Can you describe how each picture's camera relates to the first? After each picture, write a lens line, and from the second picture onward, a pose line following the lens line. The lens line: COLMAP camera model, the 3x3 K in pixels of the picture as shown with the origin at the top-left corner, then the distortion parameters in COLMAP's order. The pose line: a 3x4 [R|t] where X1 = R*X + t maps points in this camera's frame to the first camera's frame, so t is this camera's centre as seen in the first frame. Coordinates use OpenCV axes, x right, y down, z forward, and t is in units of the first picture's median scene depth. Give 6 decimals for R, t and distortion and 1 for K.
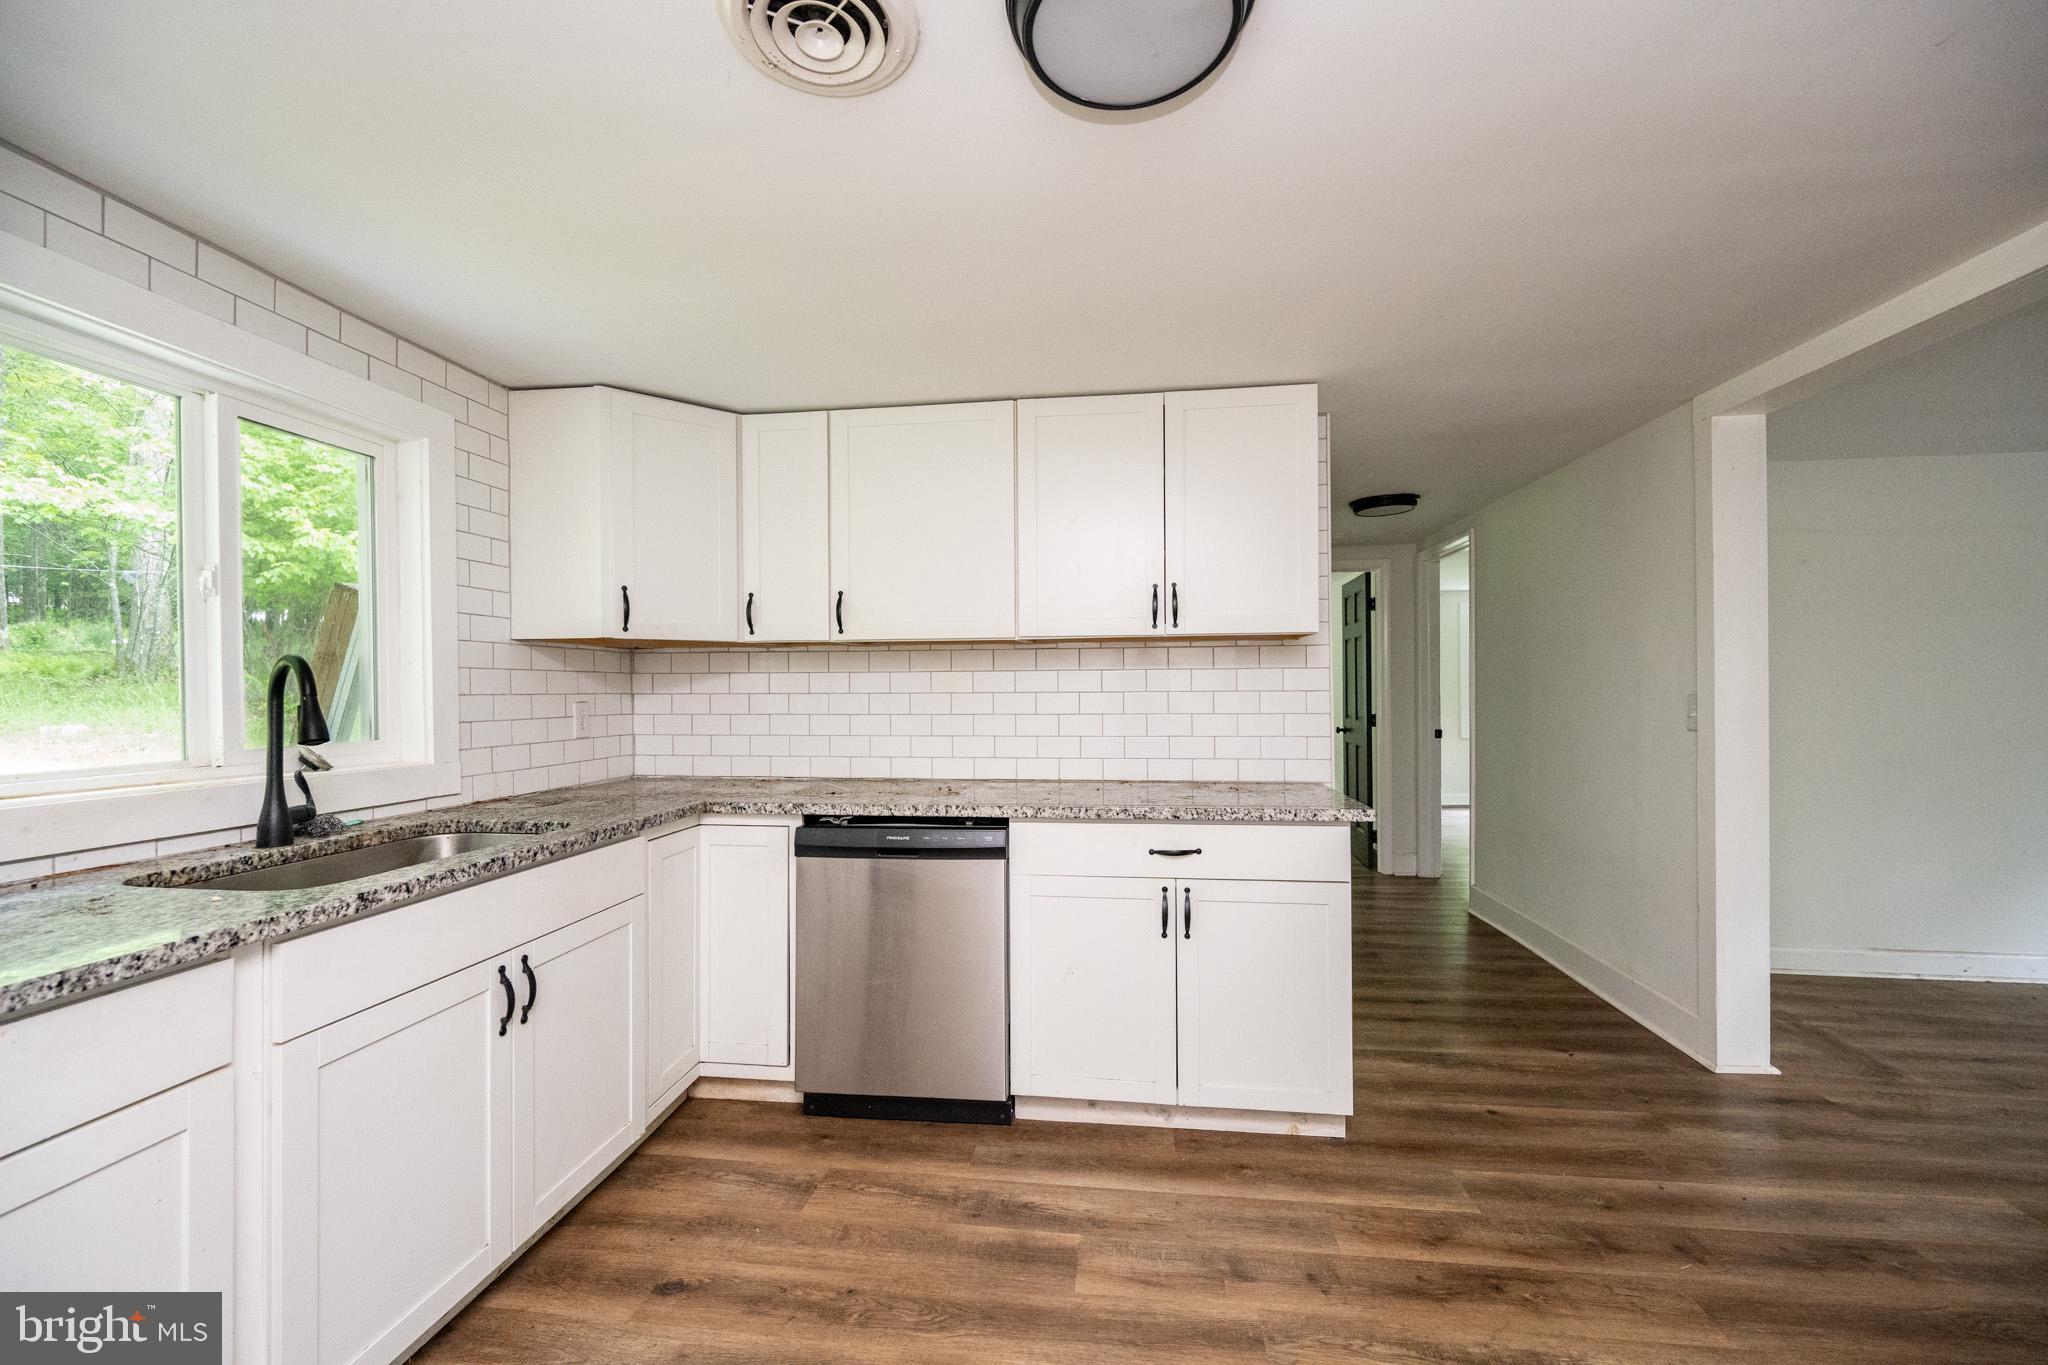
lens RADIAL K [[801.0, 0, 1040.7], [0, 801.0, 685.6], [0, 0, 1]] dist [-0.000607, -0.000023]
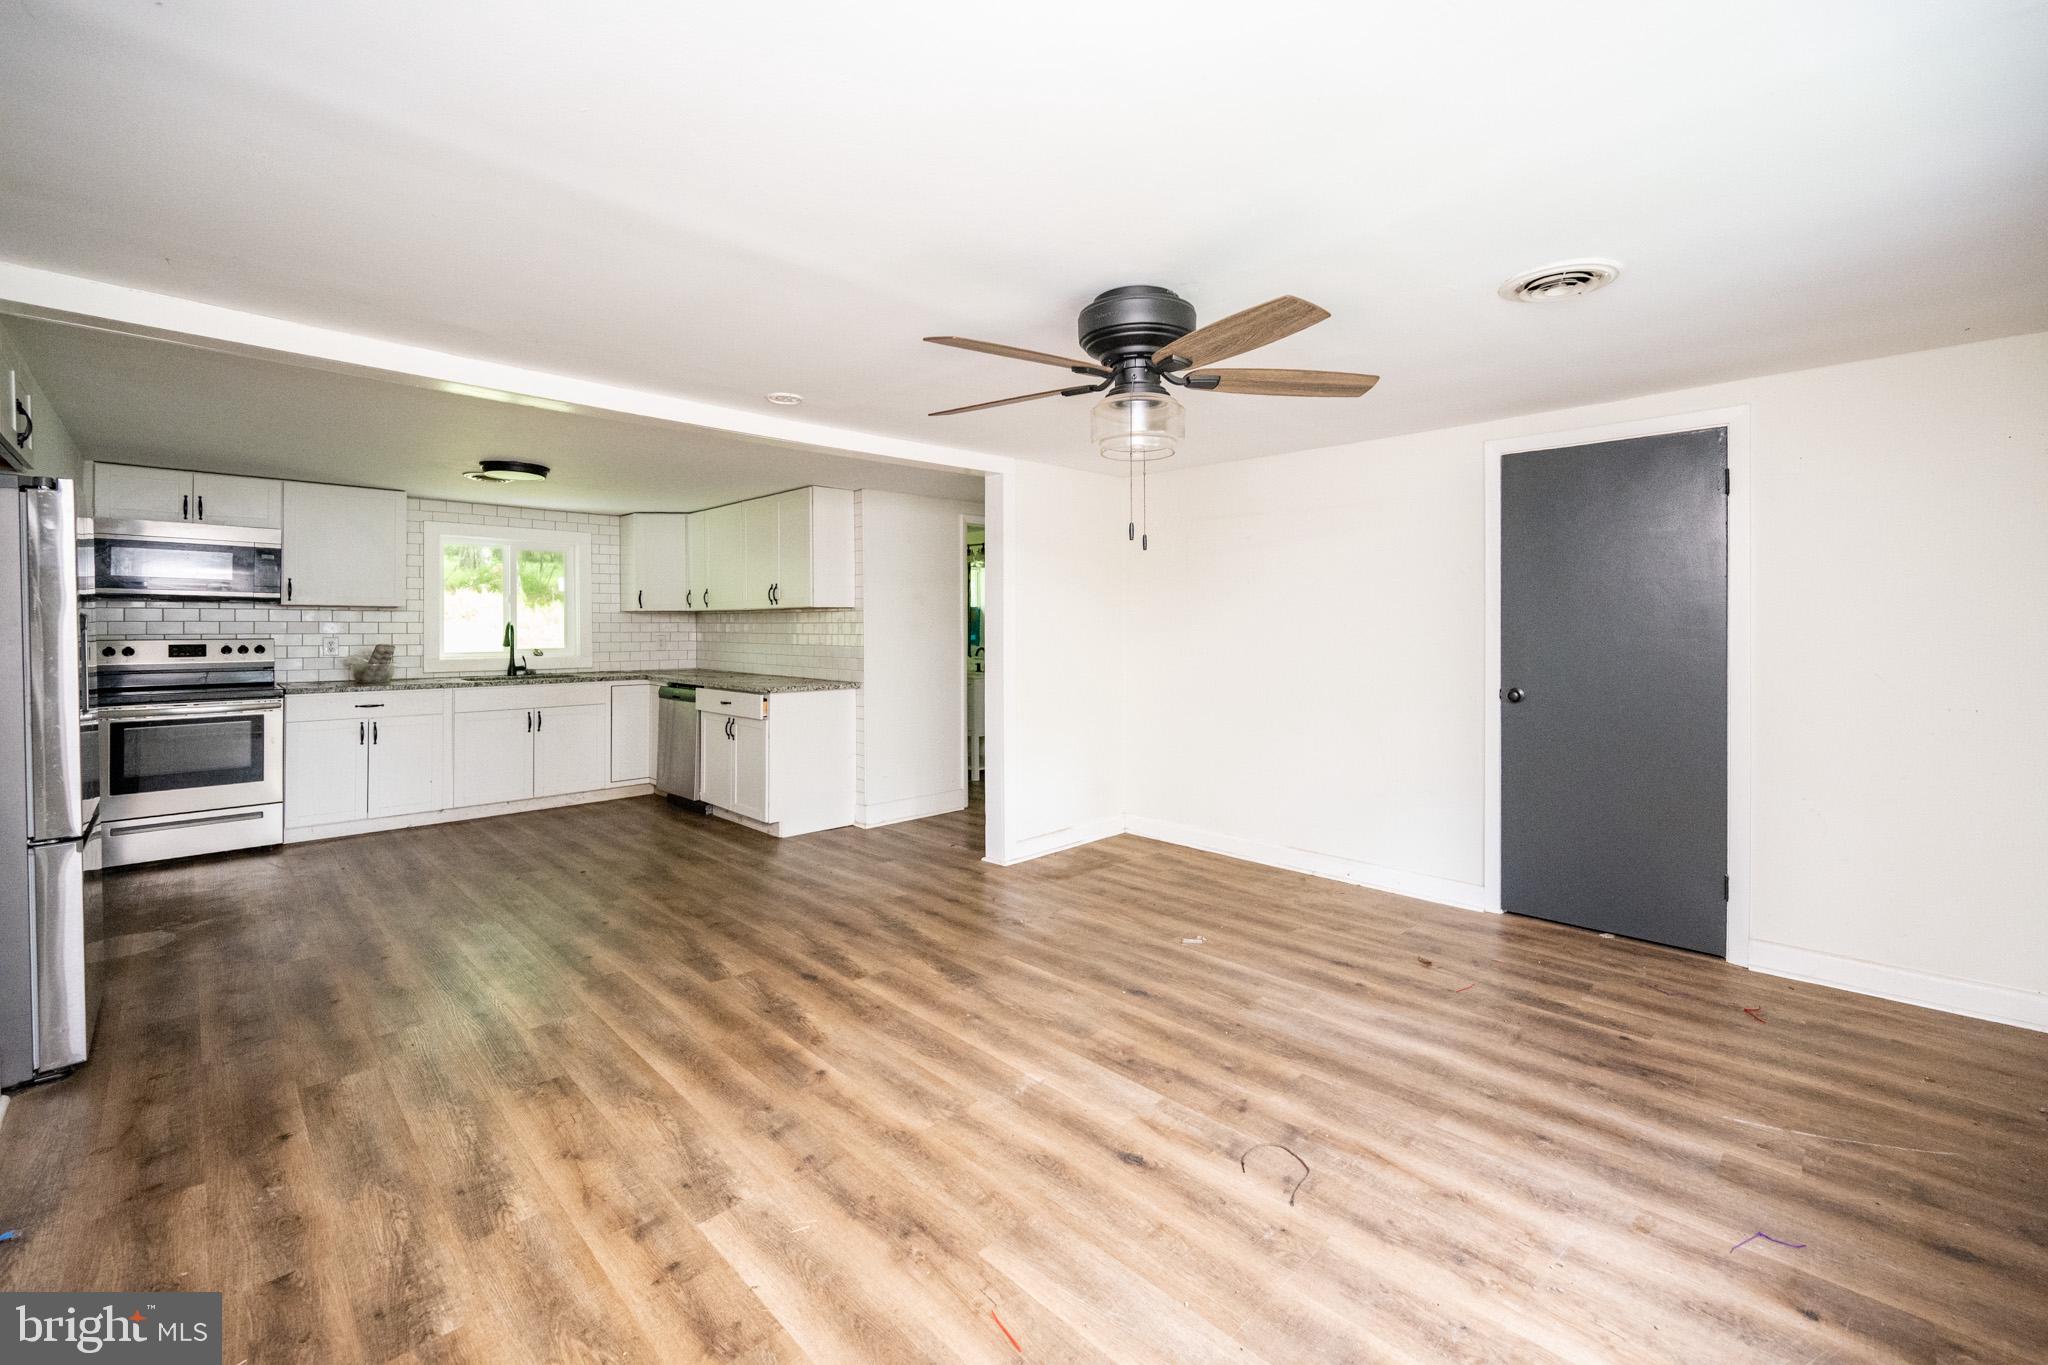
lens RADIAL K [[836.8, 0, 1046.2], [0, 836.8, 621.5], [0, 0, 1]] dist [0.003100, -0.000075]
pose [[0.801655, 0.003700, -0.597775, 2.442911], [-0.006389, 0.999977, -0.002379, -0.031611], [0.597753, 0.005726, 0.801660, -0.422646]]
